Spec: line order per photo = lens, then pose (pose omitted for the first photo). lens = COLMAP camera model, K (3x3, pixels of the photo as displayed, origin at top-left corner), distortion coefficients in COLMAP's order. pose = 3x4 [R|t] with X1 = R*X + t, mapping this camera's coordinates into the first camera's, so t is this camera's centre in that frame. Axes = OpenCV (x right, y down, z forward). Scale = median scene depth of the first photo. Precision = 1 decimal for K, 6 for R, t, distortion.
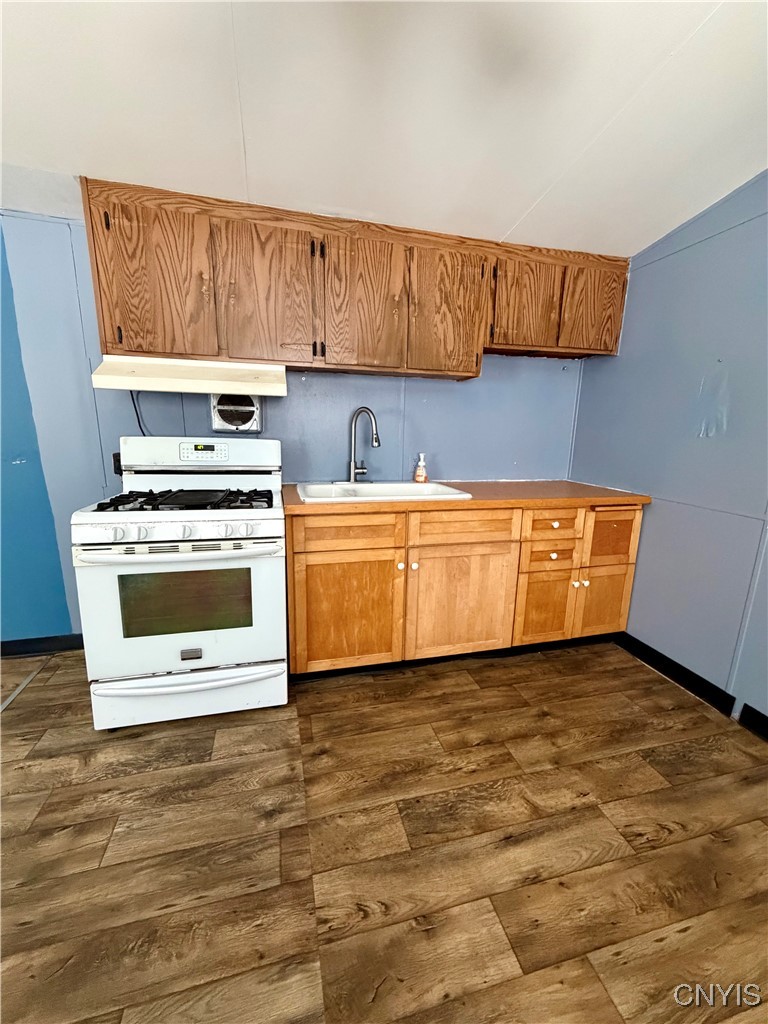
lens RADIAL K [[408.3, 0, 382.4], [0, 408.3, 510.6], [0, 0, 1]] dist [0.004346, 0.000429]
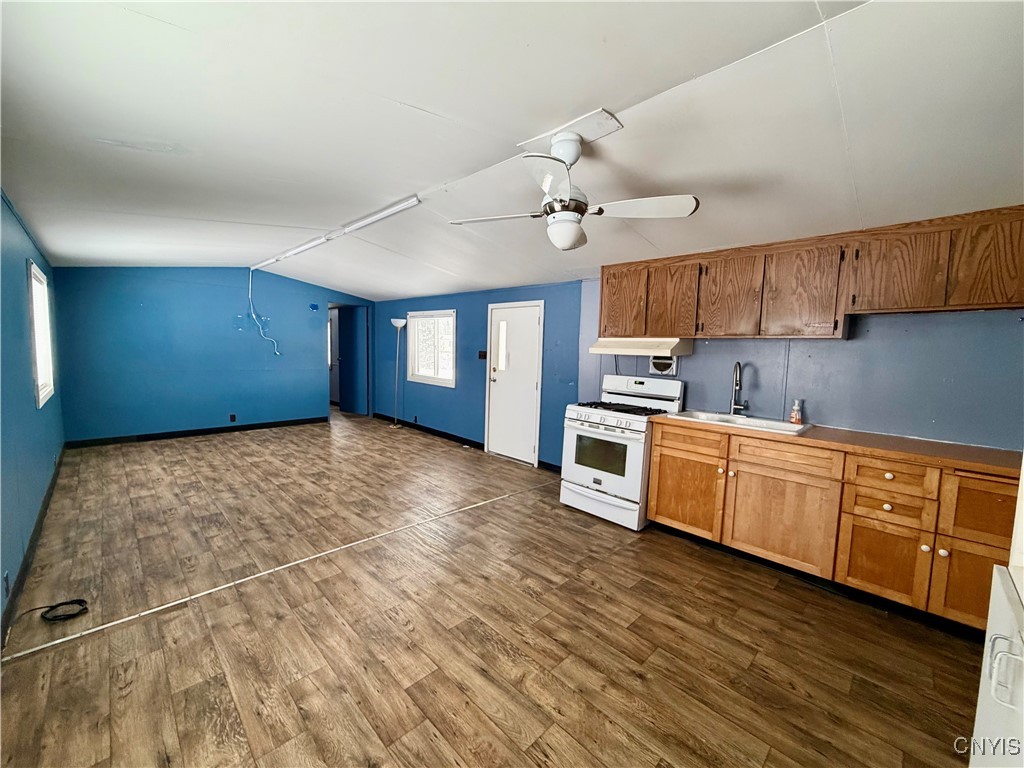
lens RADIAL K [[408.3, 0, 512.0], [0, 408.3, 384.0], [0, 0, 1]] dist [0.004346, 0.000429]
pose [[0.506230, 0.063662, -0.860046, 0.899238], [-0.200171, 0.978710, -0.045376, 0.049370], [0.838846, 0.195127, 0.508195, -0.416727]]
